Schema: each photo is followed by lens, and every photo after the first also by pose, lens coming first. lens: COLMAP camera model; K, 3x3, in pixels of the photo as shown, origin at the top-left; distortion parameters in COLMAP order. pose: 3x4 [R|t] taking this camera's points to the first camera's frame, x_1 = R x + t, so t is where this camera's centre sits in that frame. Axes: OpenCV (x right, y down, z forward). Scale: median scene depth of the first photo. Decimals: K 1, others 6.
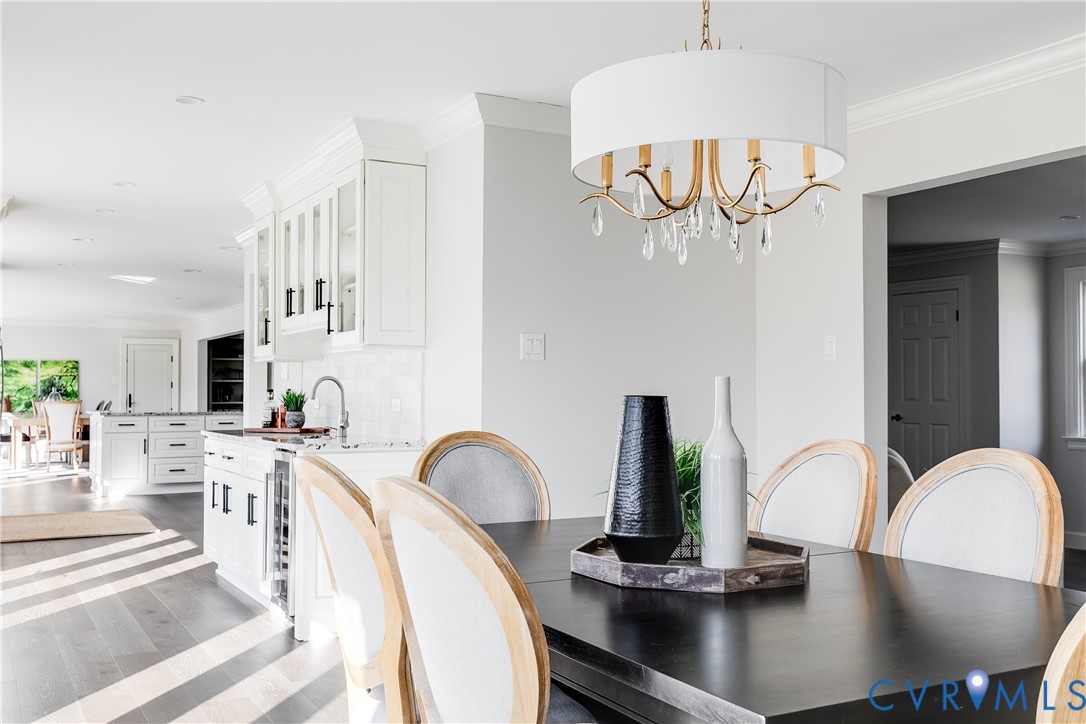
lens RADIAL K [[1079.2, 0, 543.0], [0, 1079.2, 362.0], [0, 0, 1]] dist [0.009403, 0.011803]
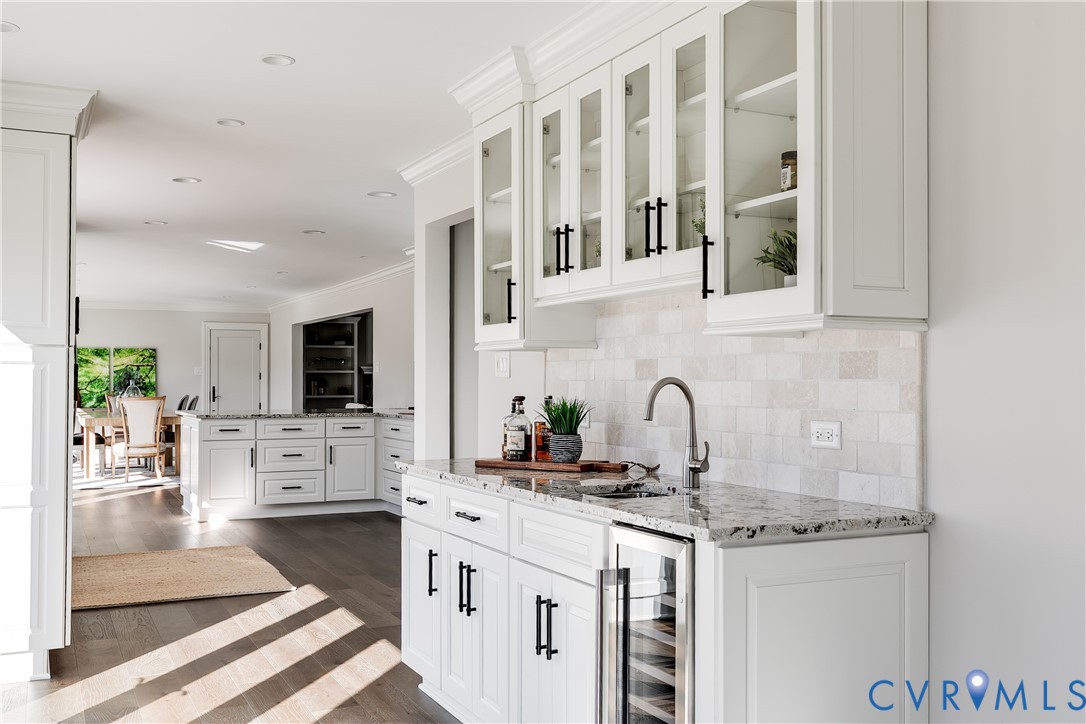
lens RADIAL K [[1079.2, 0, 543.0], [0, 1079.2, 362.0], [0, 0, 1]] dist [0.009403, 0.011803]
pose [[0.998826, 0.000052, -0.048434, -0.093714], [0.000519, 0.999930, 0.011779, -0.000447], [0.048431, -0.011790, 0.998757, 0.178409]]
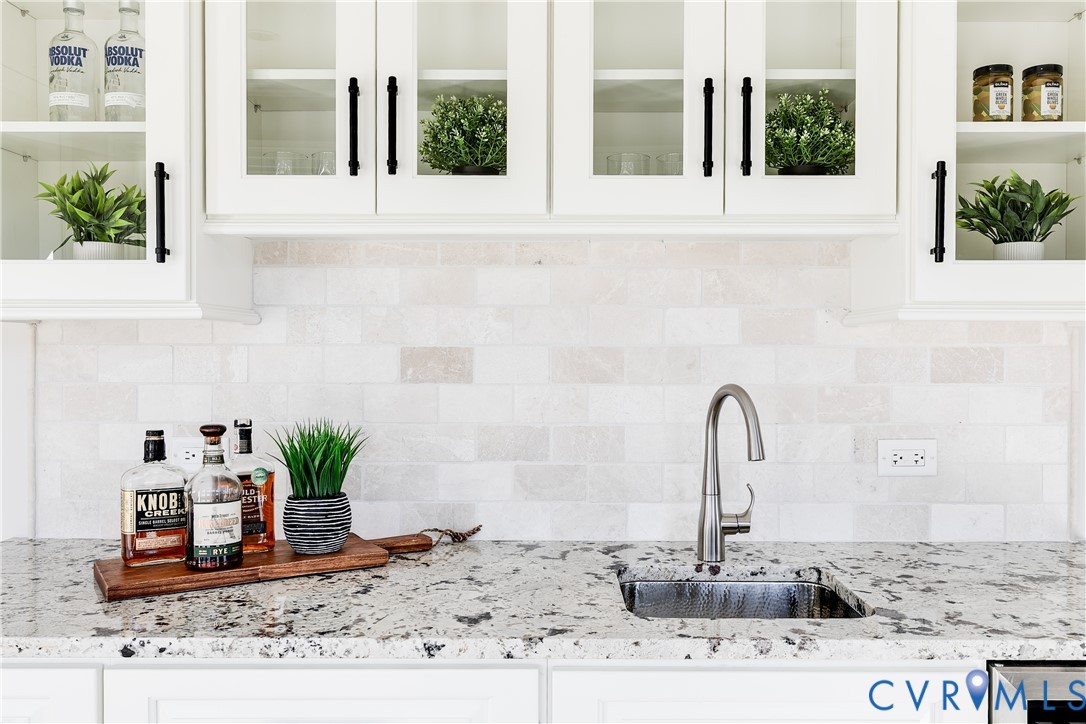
lens RADIAL K [[926.5, 0, 543.0], [0, 926.5, 362.0], [0, 0, 1]] dist [-0.002258, 0.002183]
pose [[0.477935, -0.008550, 0.878353, -0.186478], [-0.027772, 0.999306, 0.024839, 0.000386], [-0.877956, -0.036265, 0.477366, 0.361677]]
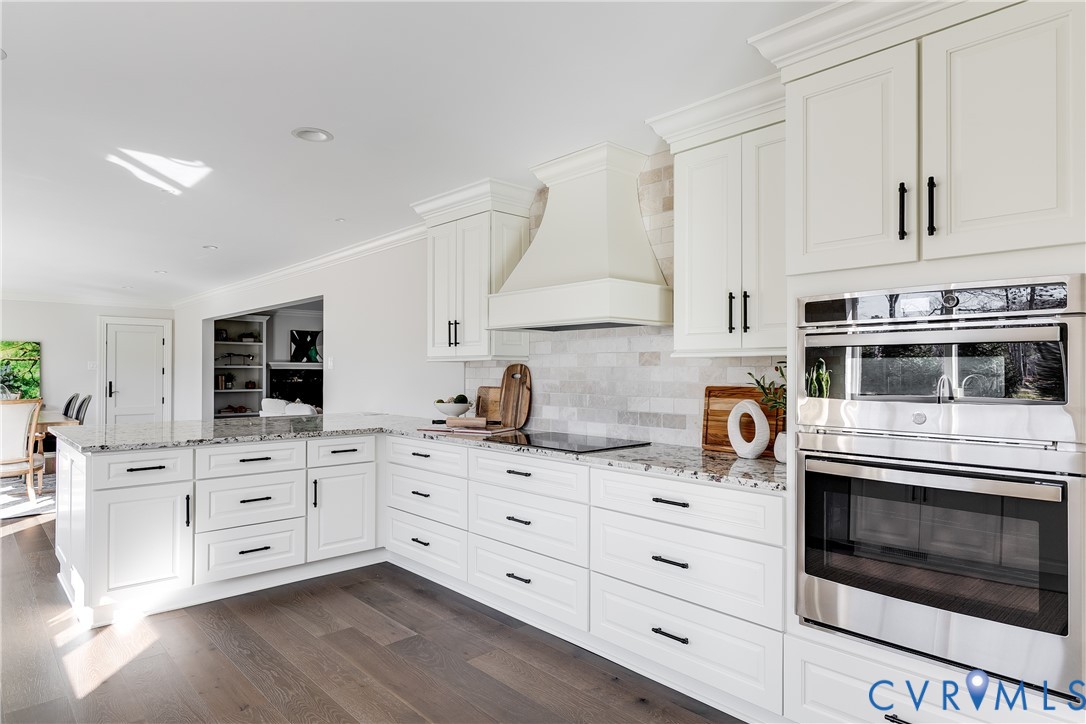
lens RADIAL K [[636.0, 0, 543.0], [0, 636.0, 362.0], [0, 0, 1]] dist [-0.002261, -0.000523]
pose [[0.967249, 0.005922, 0.253761, -0.226702], [-0.009445, 0.999875, 0.012669, 0.005503], [-0.253654, -0.014651, 0.967184, 0.541667]]
